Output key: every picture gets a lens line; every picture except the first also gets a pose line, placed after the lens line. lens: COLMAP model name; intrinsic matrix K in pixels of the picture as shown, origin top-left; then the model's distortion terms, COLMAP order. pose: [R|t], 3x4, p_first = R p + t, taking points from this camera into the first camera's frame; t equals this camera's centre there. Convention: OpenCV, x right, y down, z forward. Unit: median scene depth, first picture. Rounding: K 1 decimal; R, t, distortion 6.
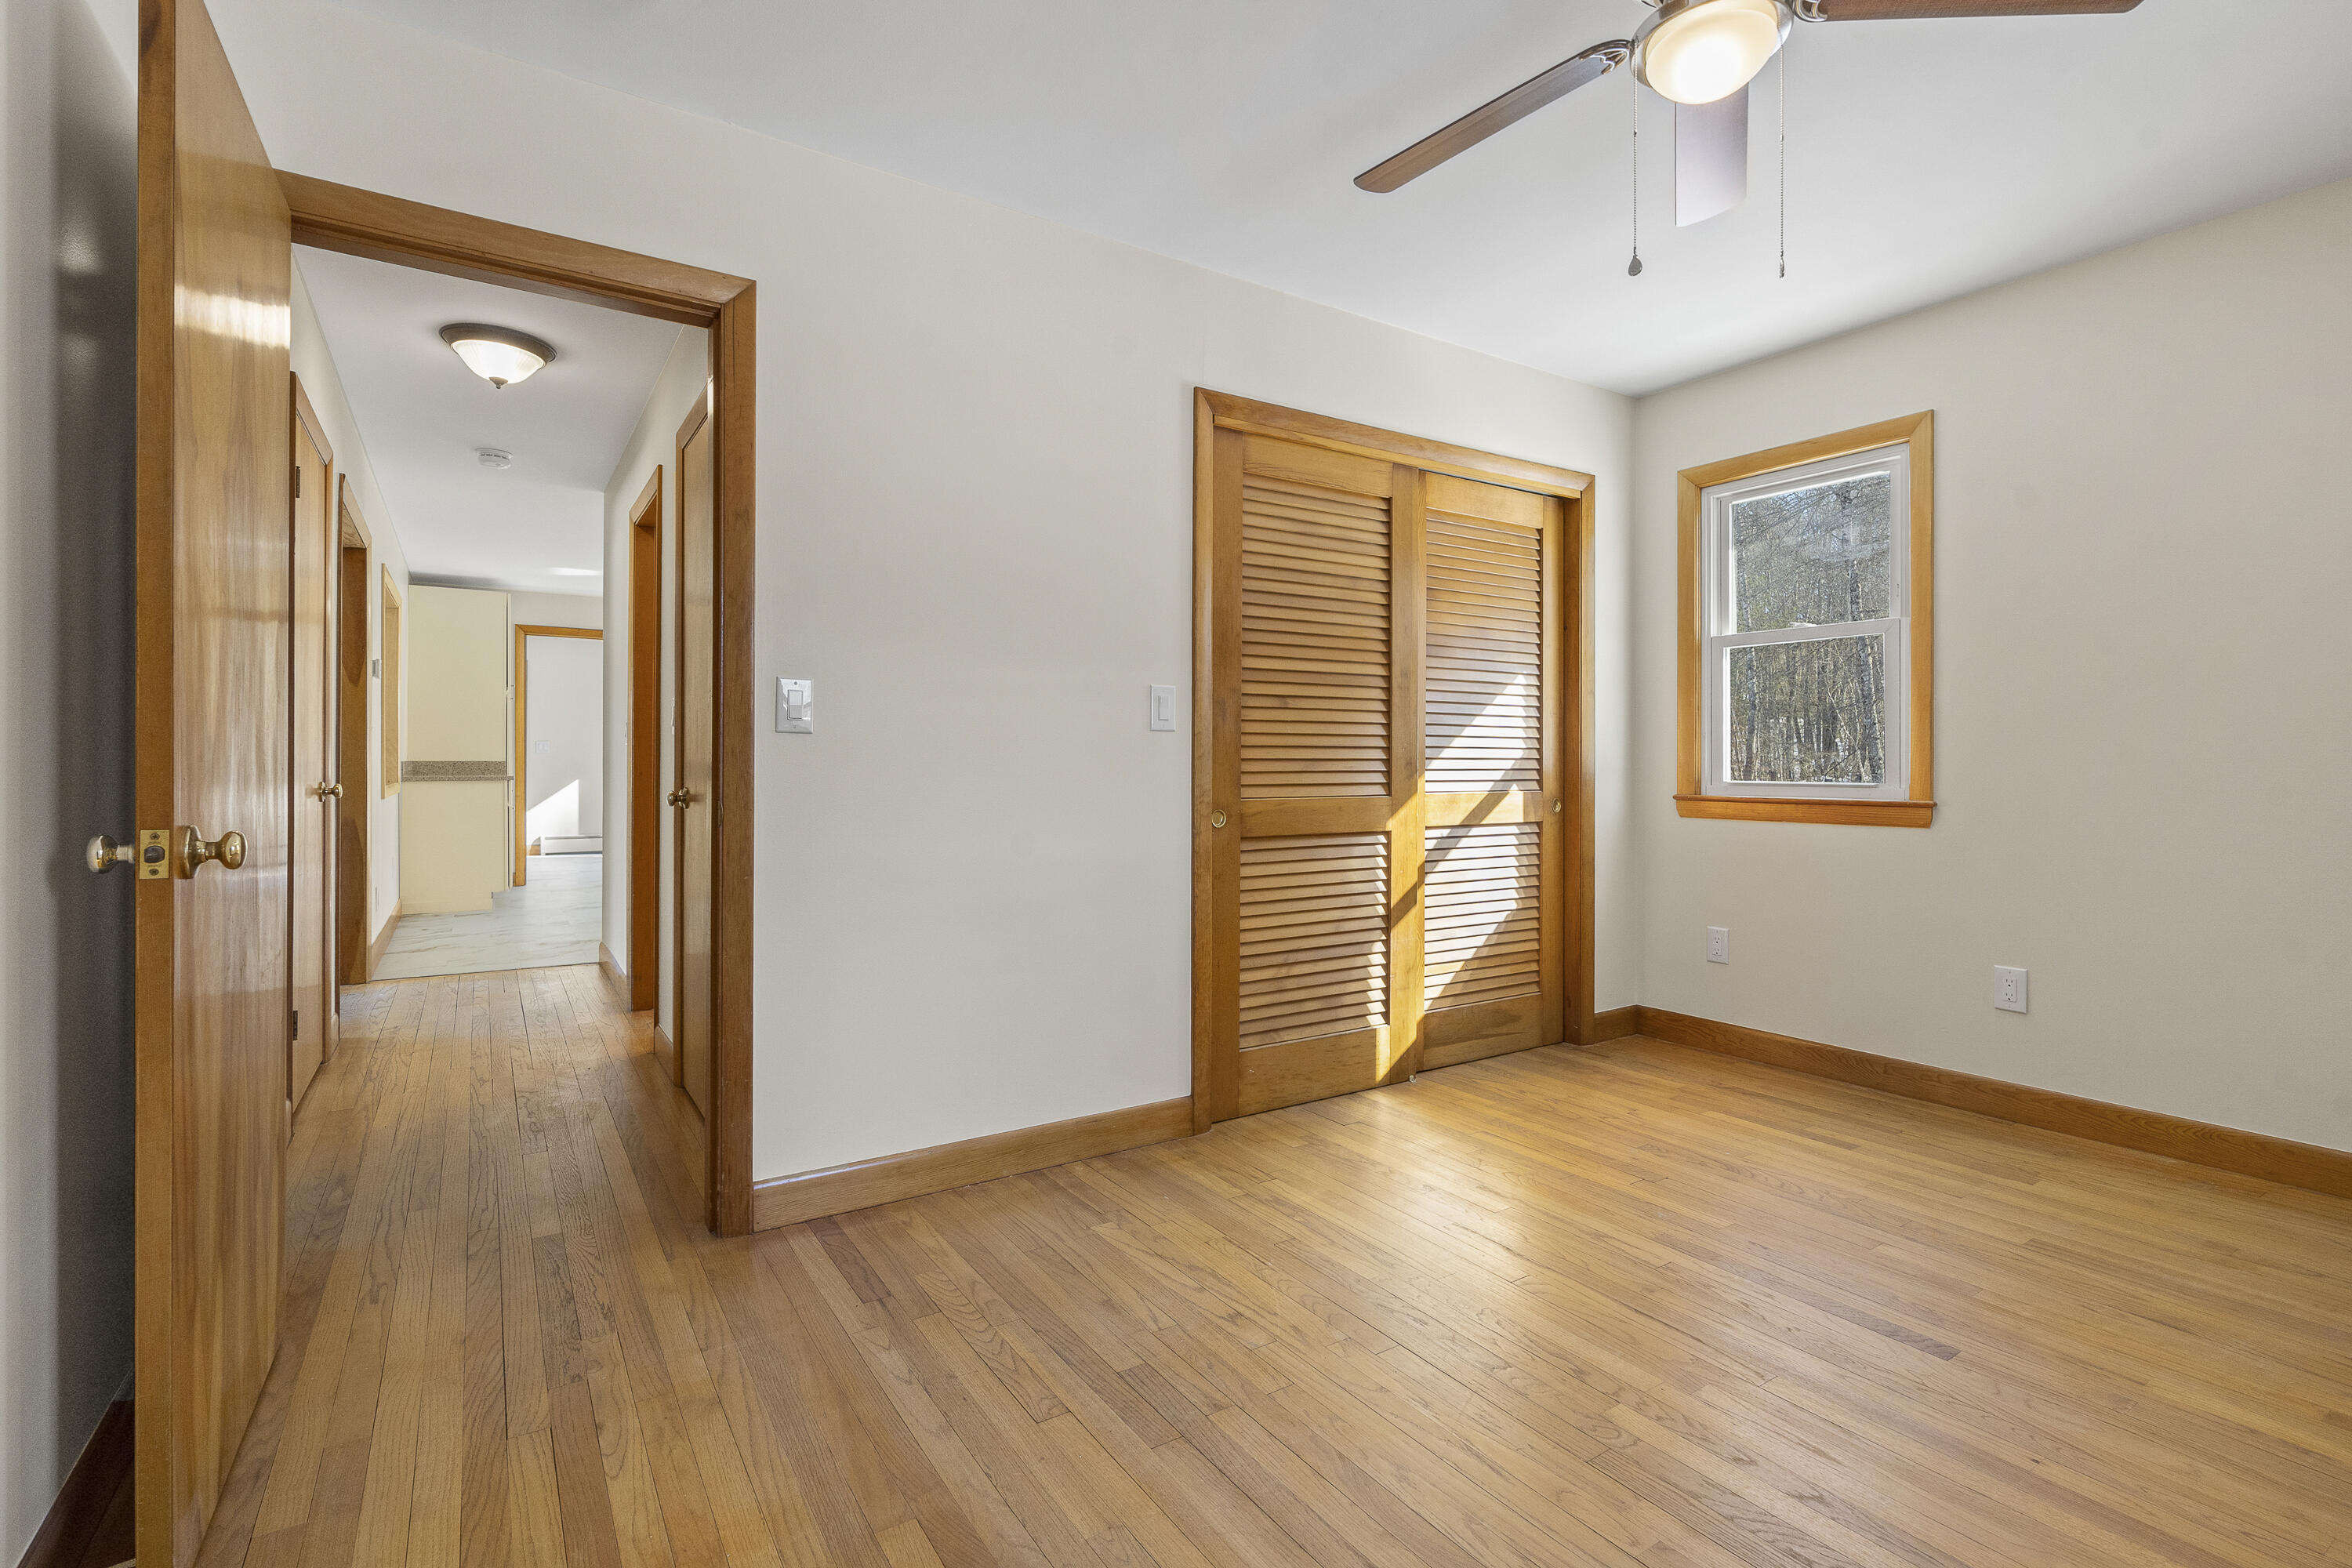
lens RADIAL K [[1081.3, 0, 1175.3], [0, 1081.3, 770.6], [0, 0, 1]] dist [-0.008432, 0.002182]
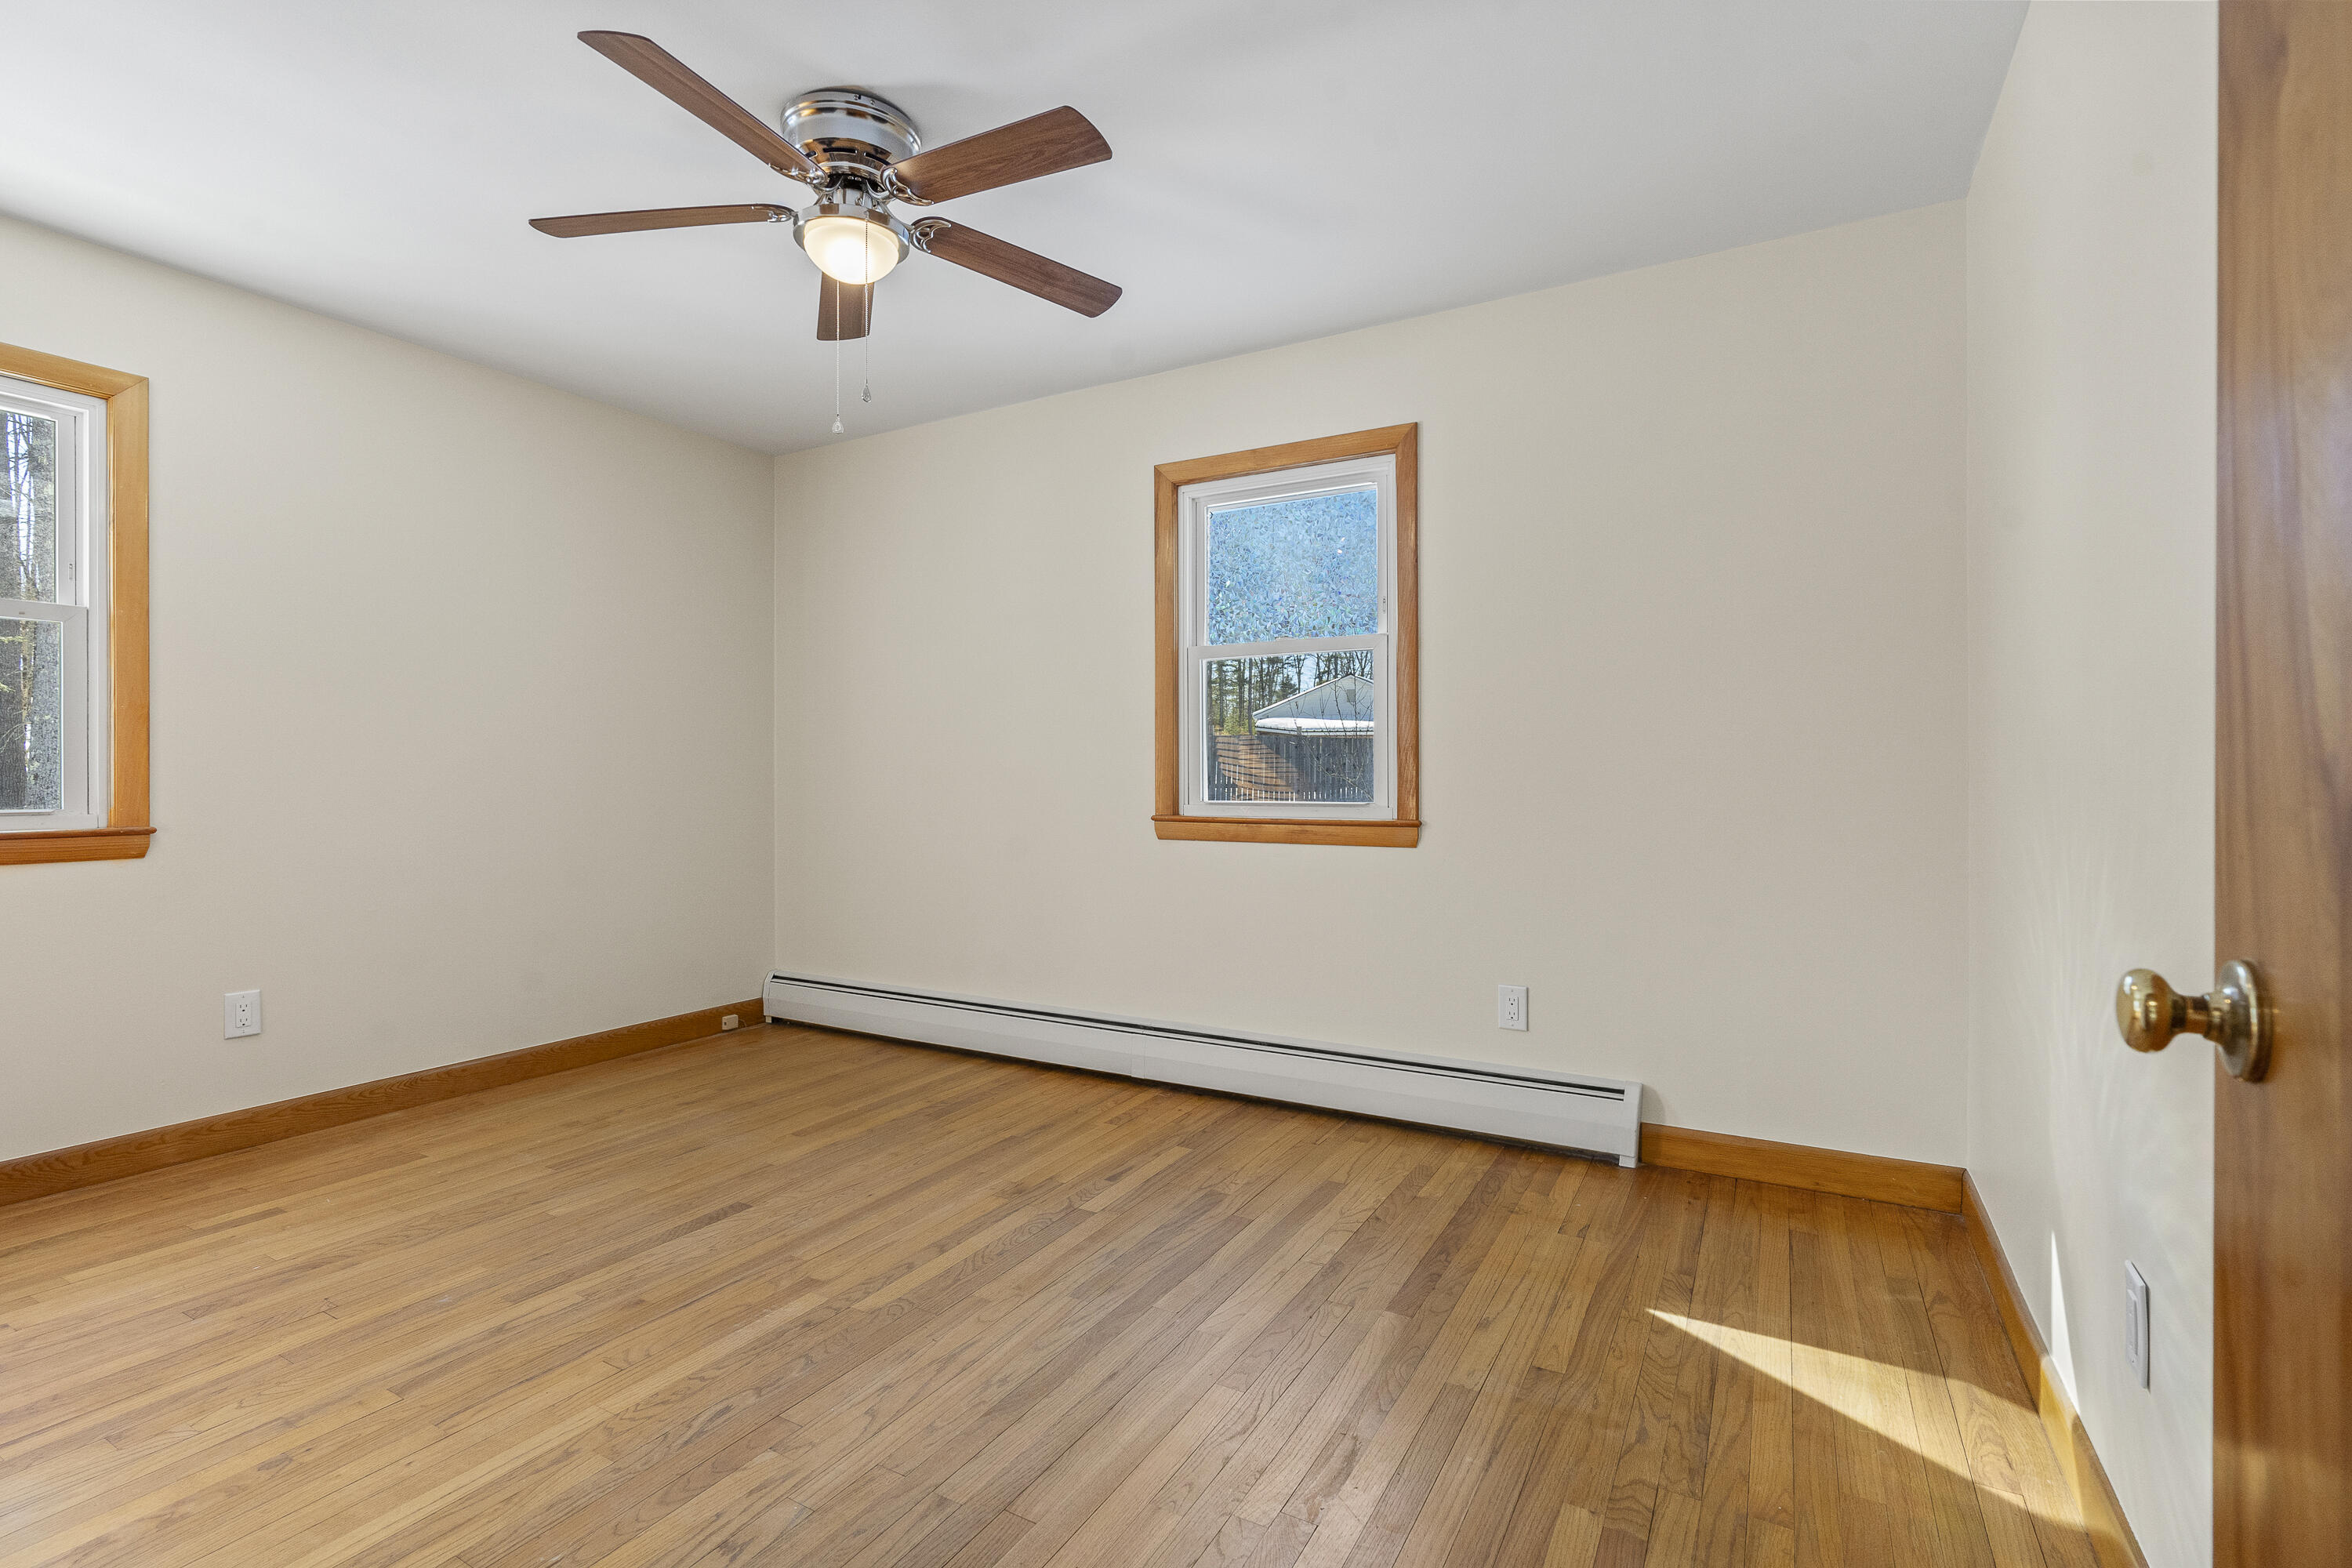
lens RADIAL K [[1081.3, 0, 1177.1], [0, 1081.3, 777.7], [0, 0, 1]] dist [-0.008432, 0.002182]
pose [[-0.467719, -0.001939, 0.883875, -0.579783], [0.004309, 0.999981, 0.004474, -0.014268], [-0.883867, 0.005901, -0.467701, 0.848941]]
